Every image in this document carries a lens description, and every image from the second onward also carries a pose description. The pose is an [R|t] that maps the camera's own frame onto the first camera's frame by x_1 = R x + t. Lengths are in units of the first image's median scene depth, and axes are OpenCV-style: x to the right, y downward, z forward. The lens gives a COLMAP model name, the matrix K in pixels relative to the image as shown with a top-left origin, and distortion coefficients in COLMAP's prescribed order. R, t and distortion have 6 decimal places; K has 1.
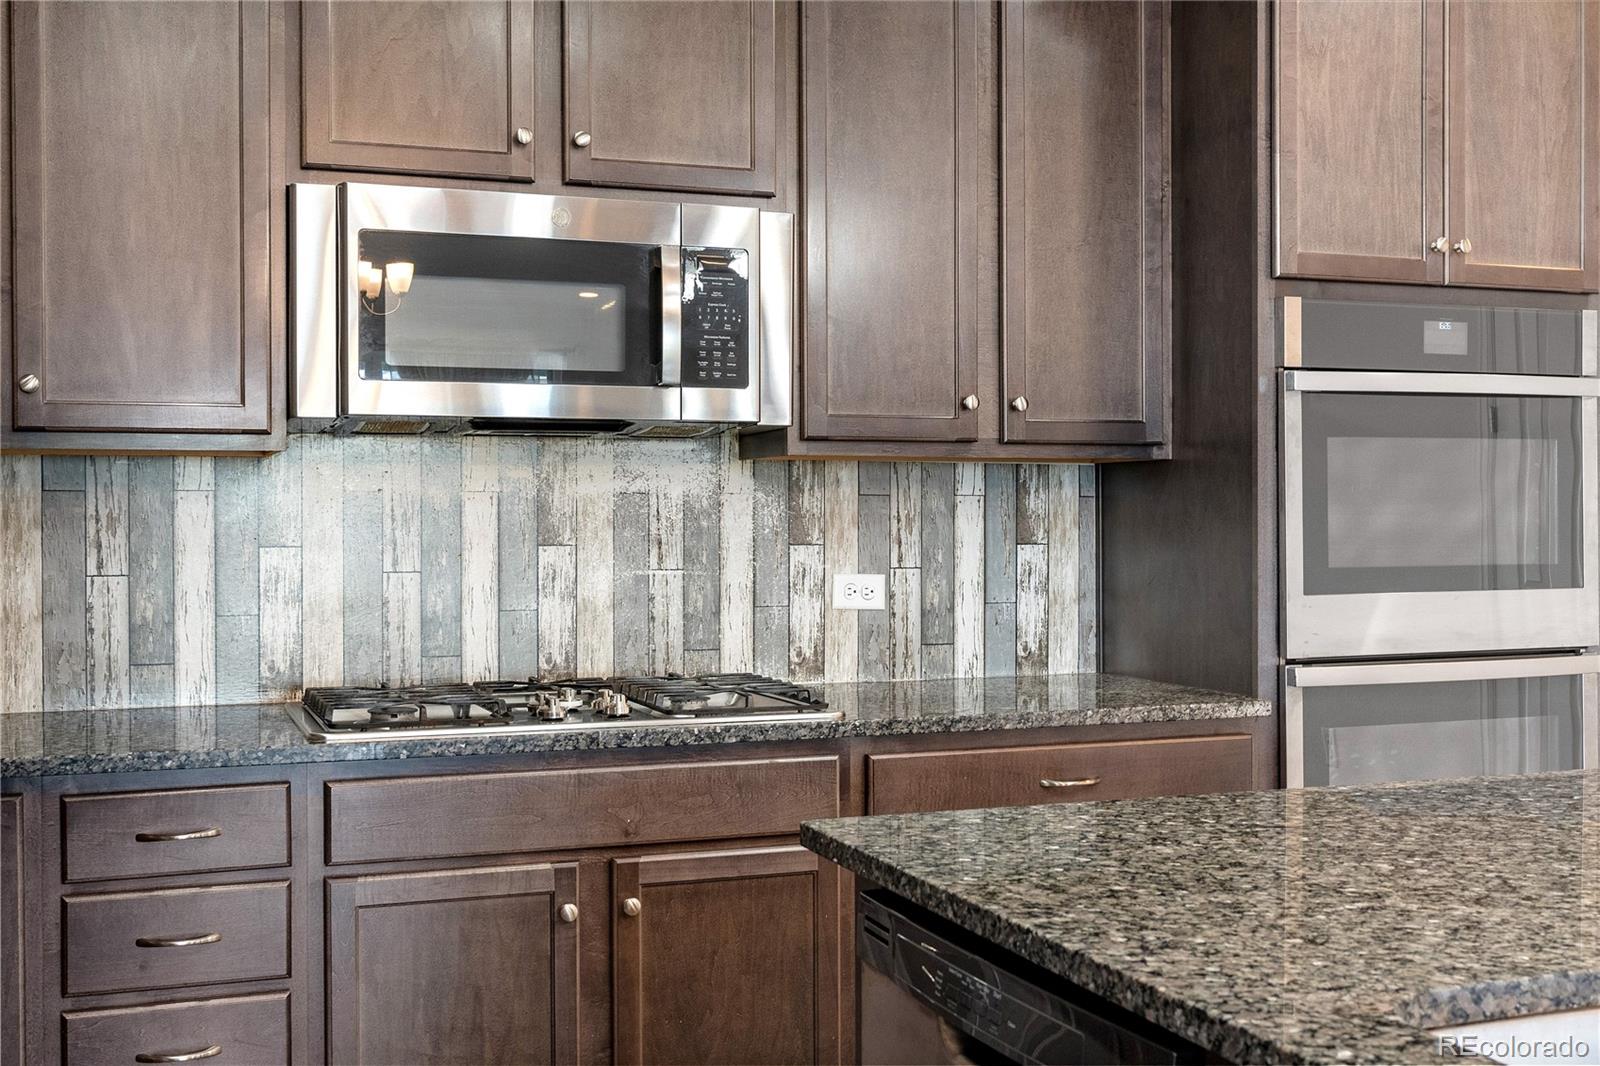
lens RADIAL K [[1814.8, 0, 797.5], [0, 1814.8, 534.5], [0, 0, 1]] dist [0.022559, 0.000000]
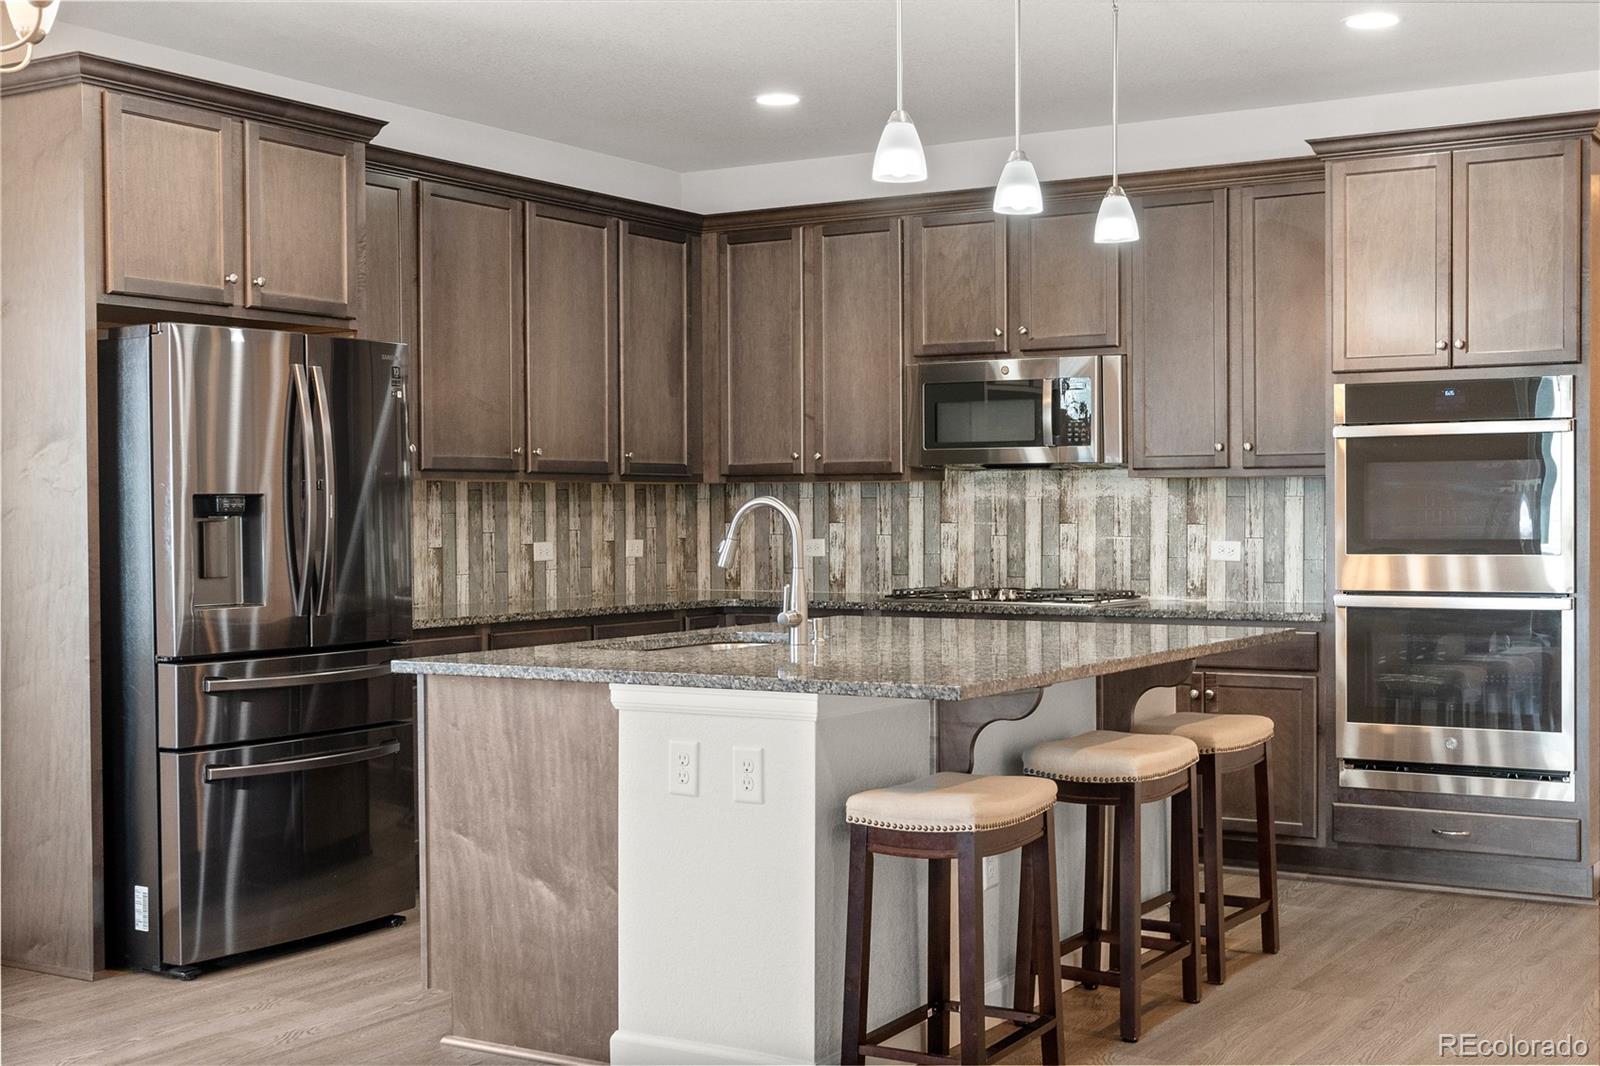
lens RADIAL K [[2019.6, 0, 801.6], [0, 2019.6, 532.3], [0, 0, 1]] dist [0.024149, 0.000000]
pose [[0.598123, 0.012437, -0.801308, 1.425261], [-0.001621, 0.999896, 0.014310, -0.014978], [0.801403, -0.007260, 0.598081, -0.537945]]
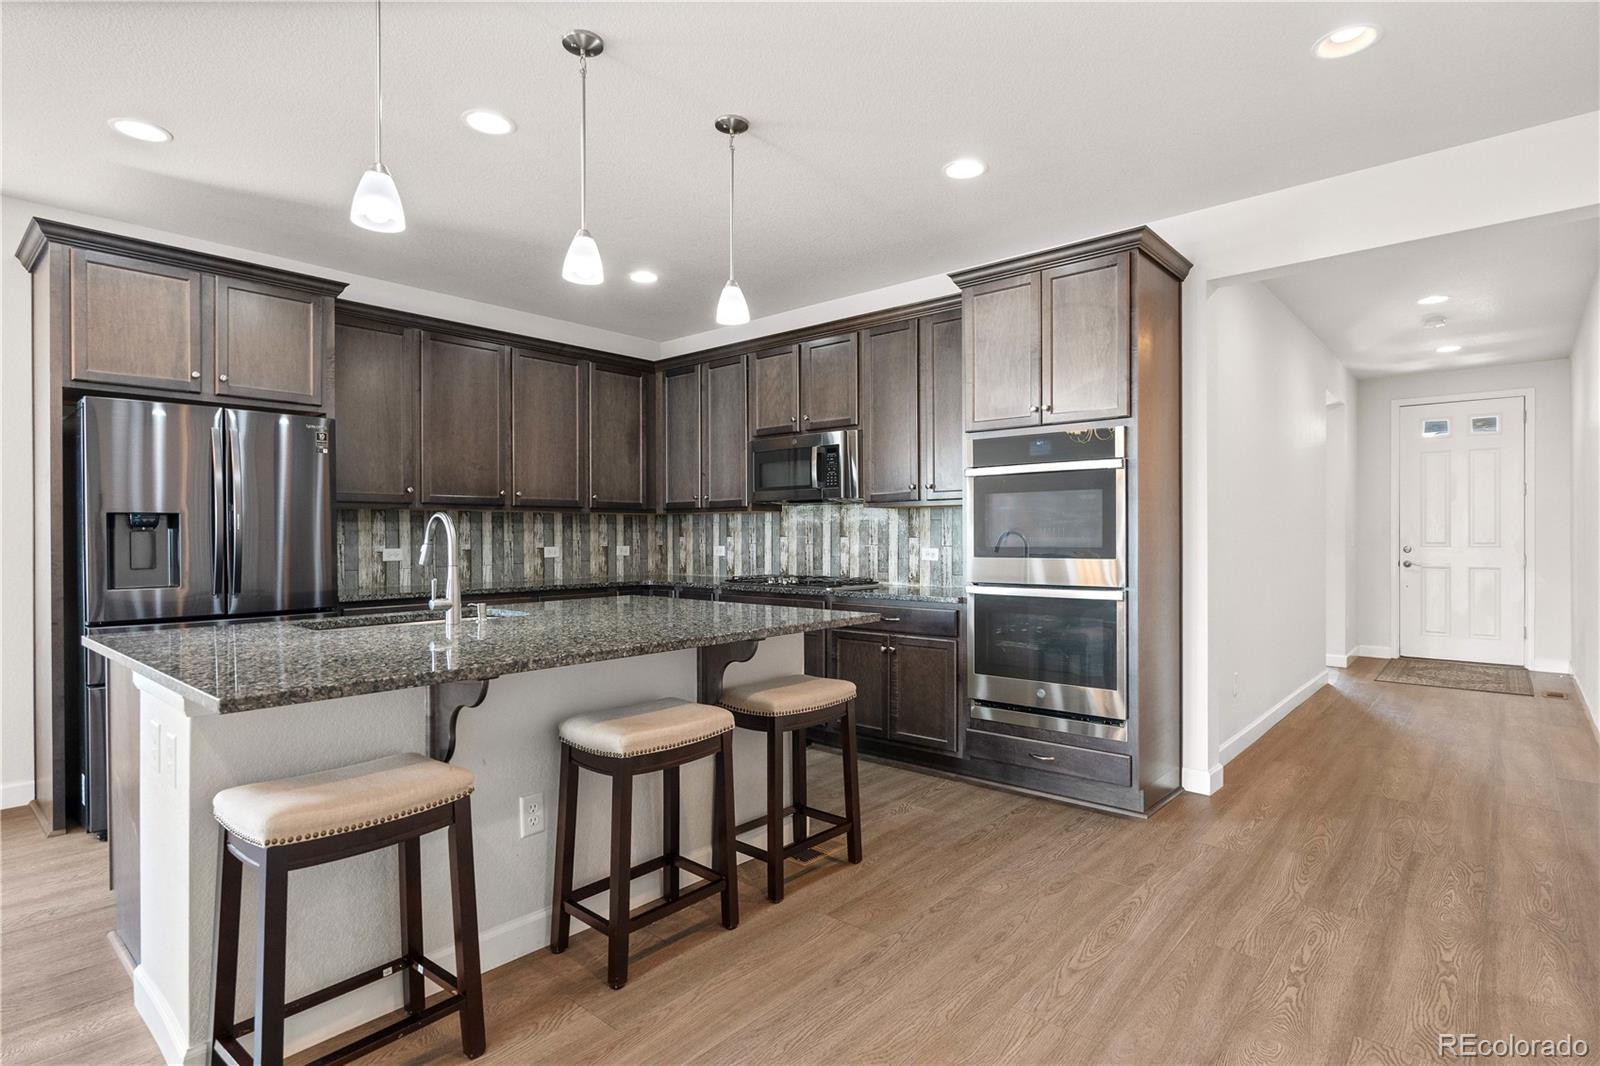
lens RADIAL K [[818.6, 0, 794.7], [0, 818.6, 535.6], [0, 0, 1]] dist [-0.001968, 0.000075]
pose [[0.453650, 0.005227, -0.891165, 1.102640], [-0.003527, 0.999985, 0.004069, -0.001831], [0.891173, 0.001297, 0.453661, 0.251789]]
